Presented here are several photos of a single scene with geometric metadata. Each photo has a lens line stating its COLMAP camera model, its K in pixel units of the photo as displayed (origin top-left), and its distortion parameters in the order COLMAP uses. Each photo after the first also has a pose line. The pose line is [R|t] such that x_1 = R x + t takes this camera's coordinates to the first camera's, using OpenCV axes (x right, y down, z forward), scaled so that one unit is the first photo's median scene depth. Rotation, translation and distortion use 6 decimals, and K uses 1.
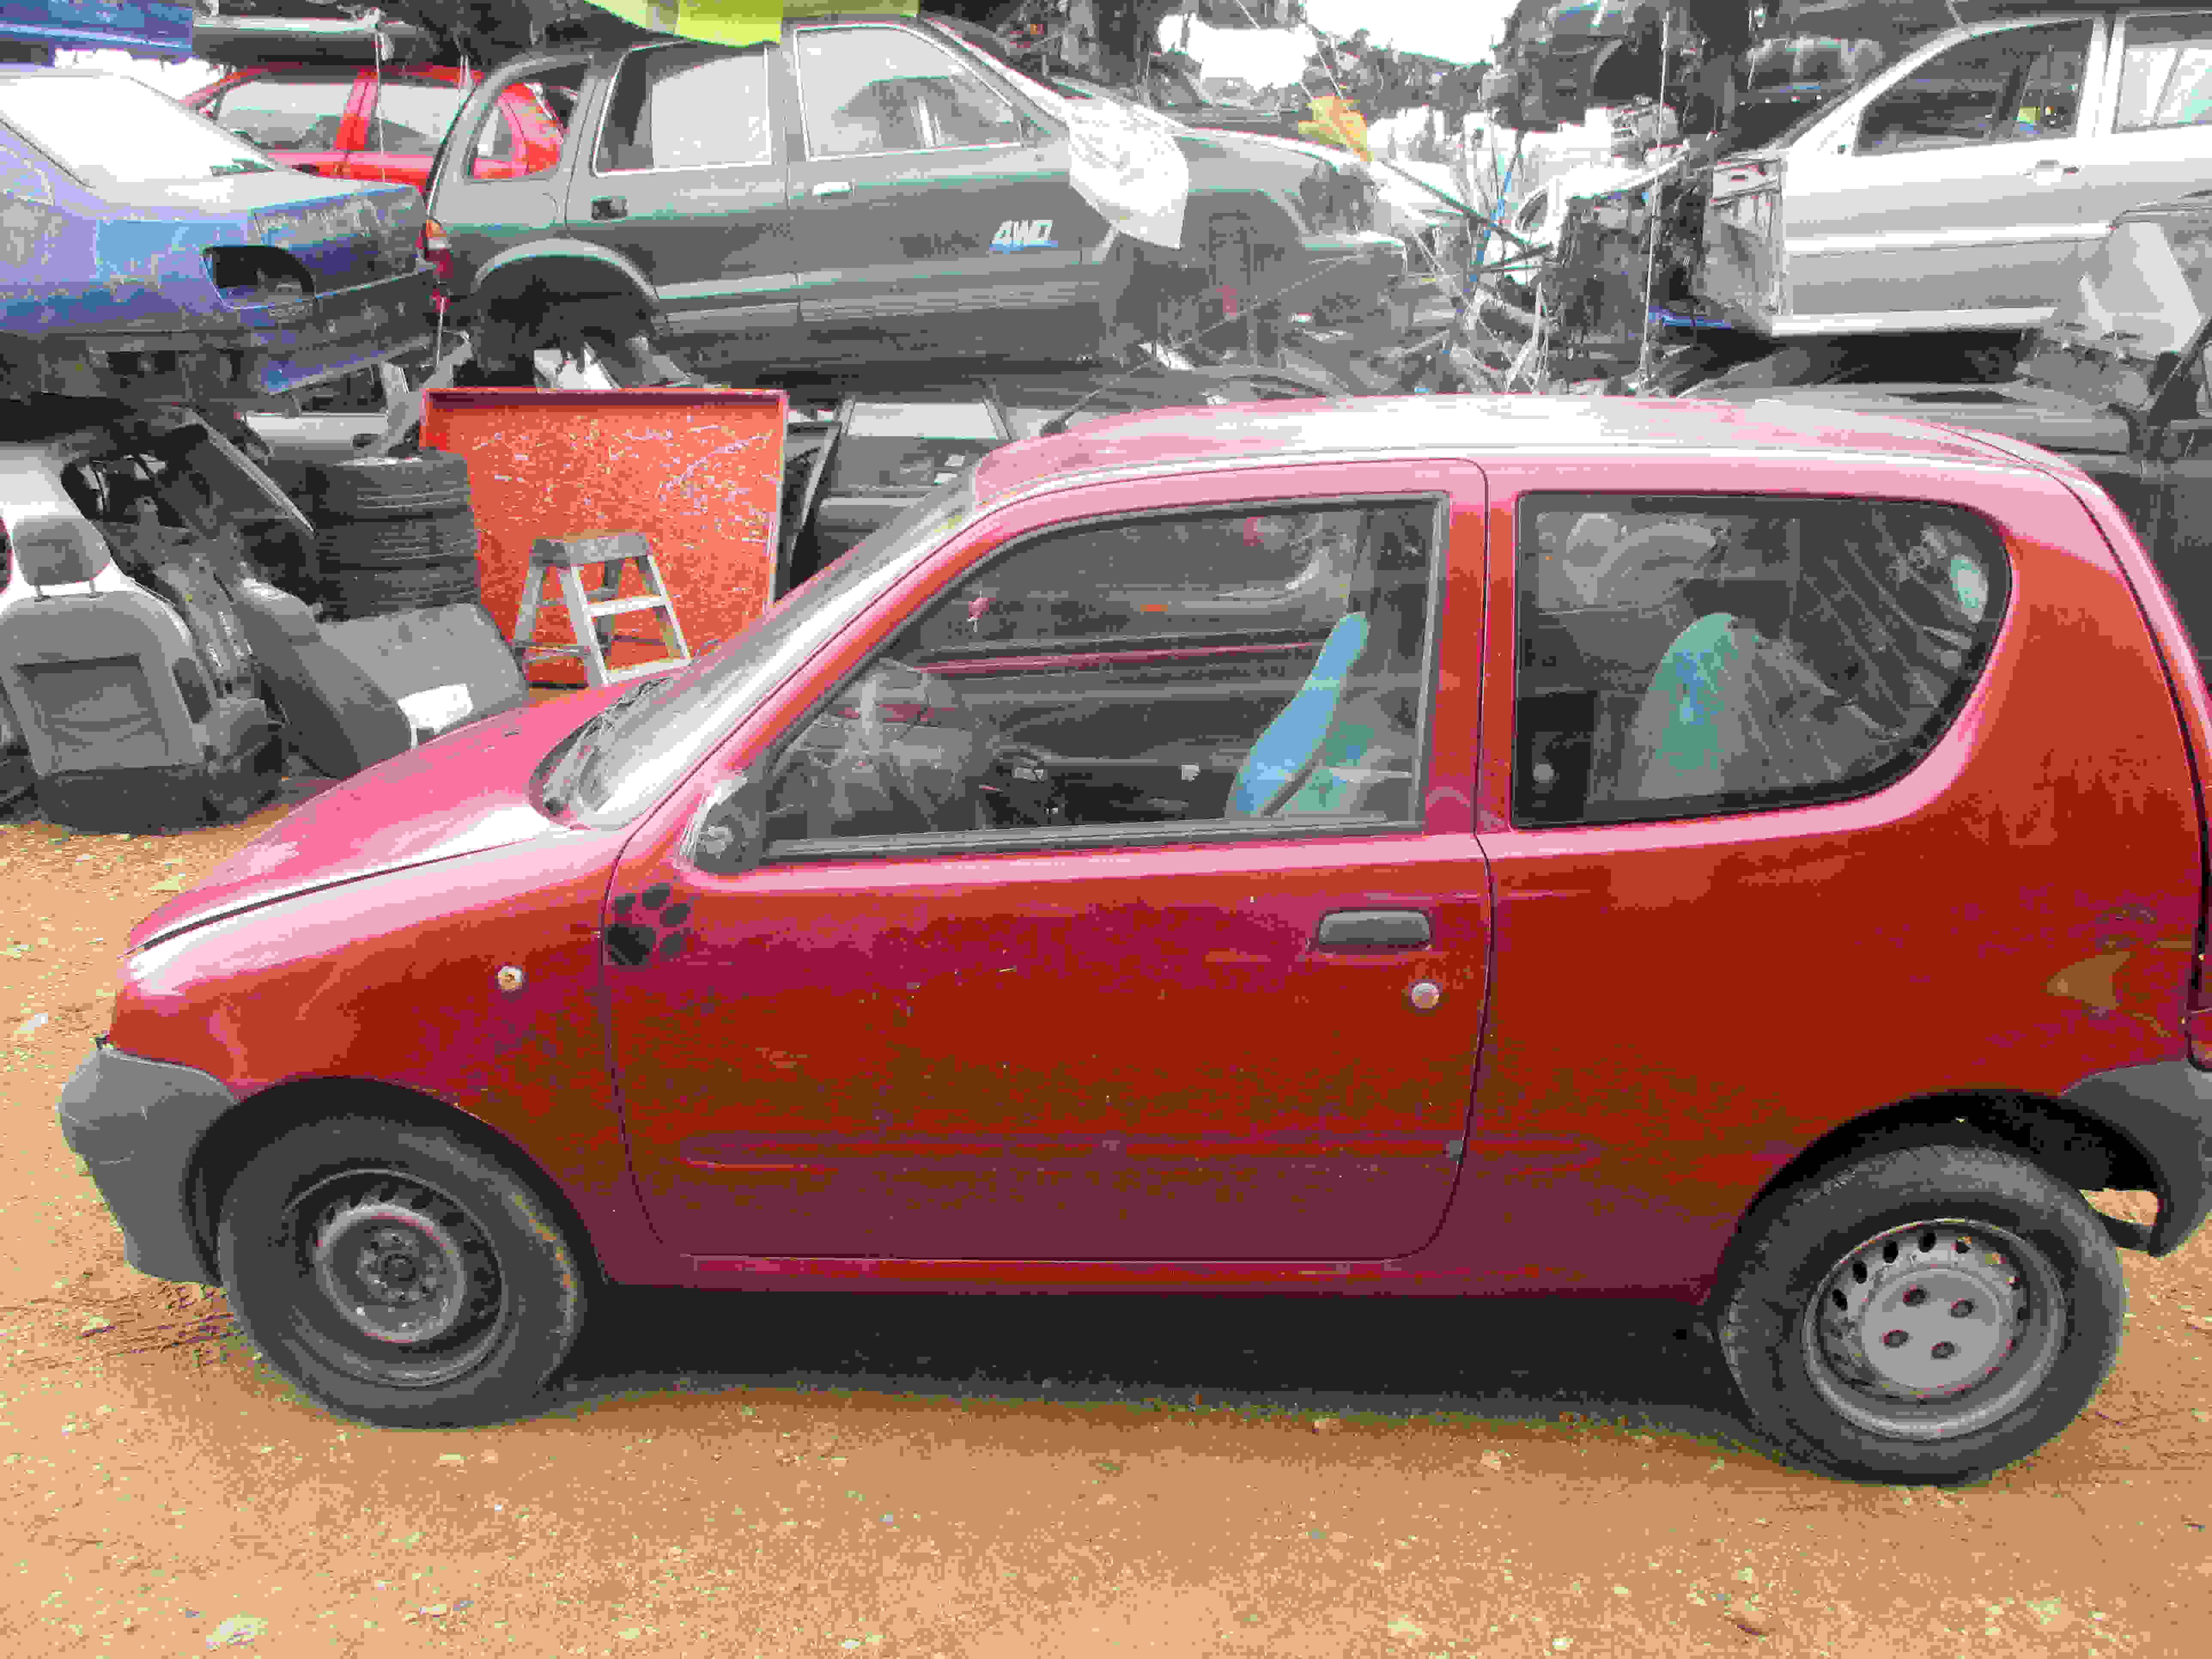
lens RADIAL K [[1833.6, 0, 1106.0], [0, 1833.6, 829.5], [0, 0, 1]] dist [-0.028256, 0.003562]
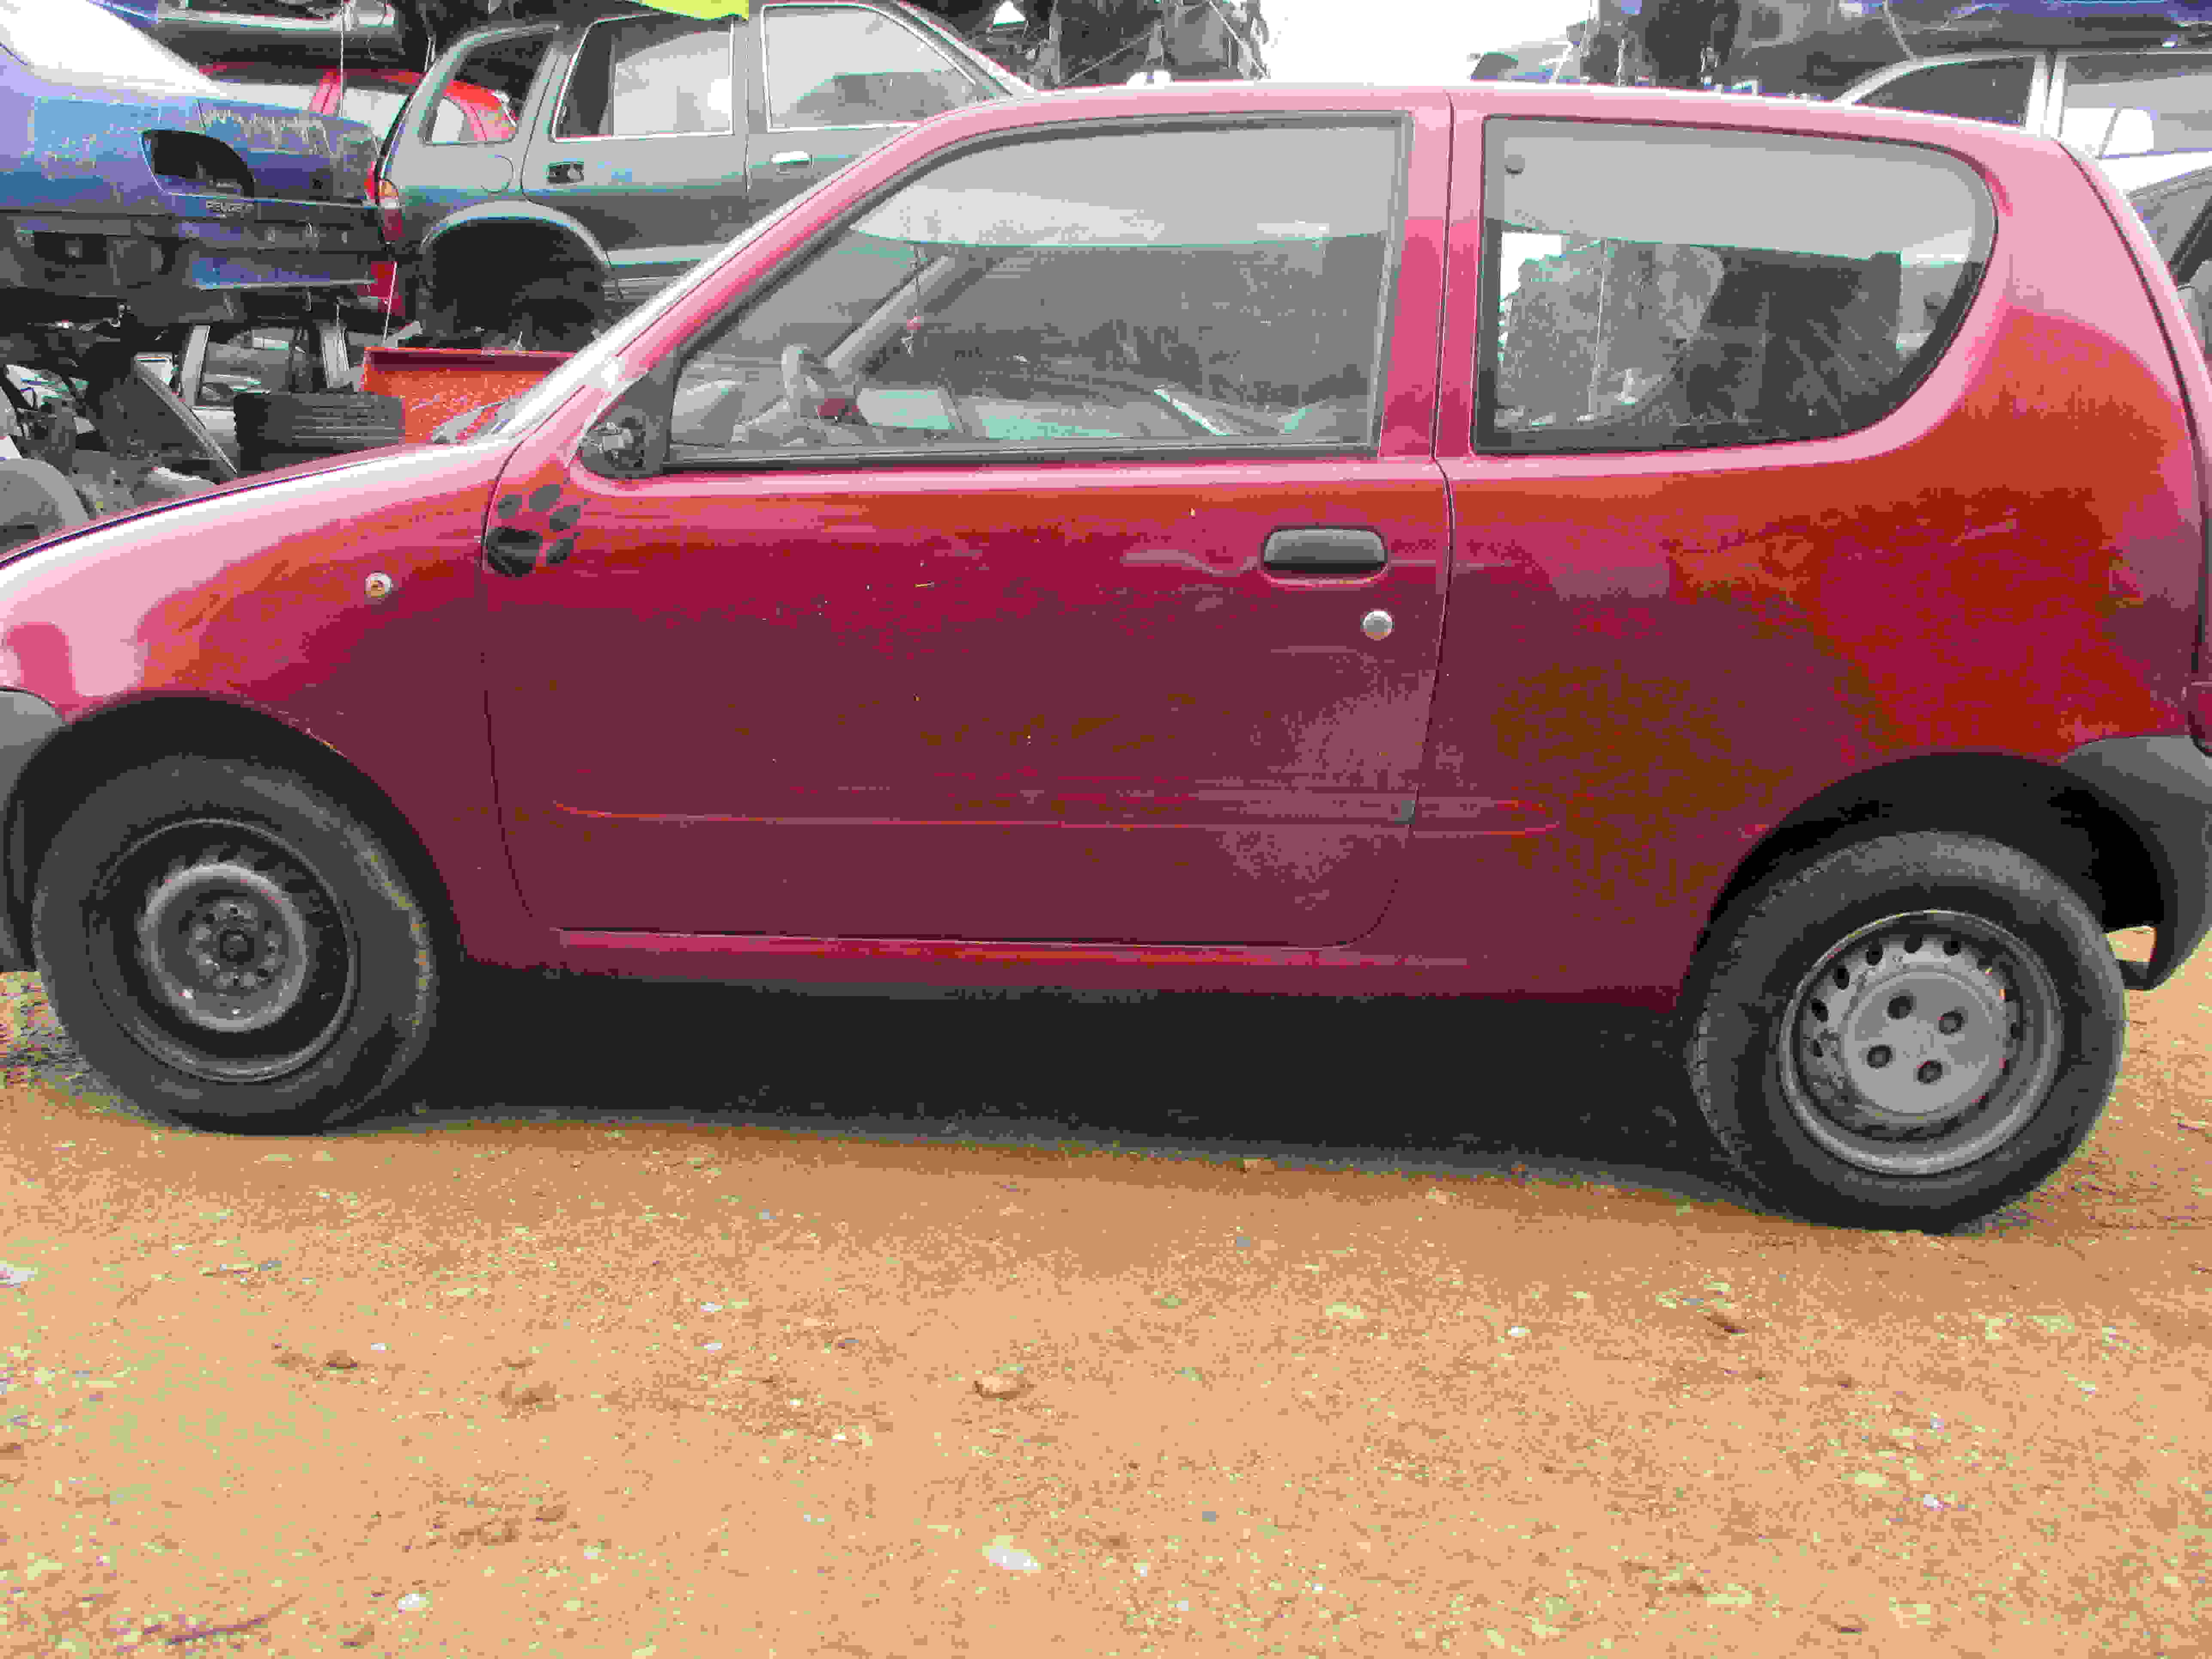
lens RADIAL K [[1833.6, 0, 1106.0], [0, 1833.6, 829.5], [0, 0, 1]] dist [-0.028256, 0.003562]
pose [[0.998821, 0.037427, 0.030914, 0.011984], [-0.034626, 0.995638, -0.086642, 0.254454], [-0.034021, 0.085470, 0.995760, 0.087676]]
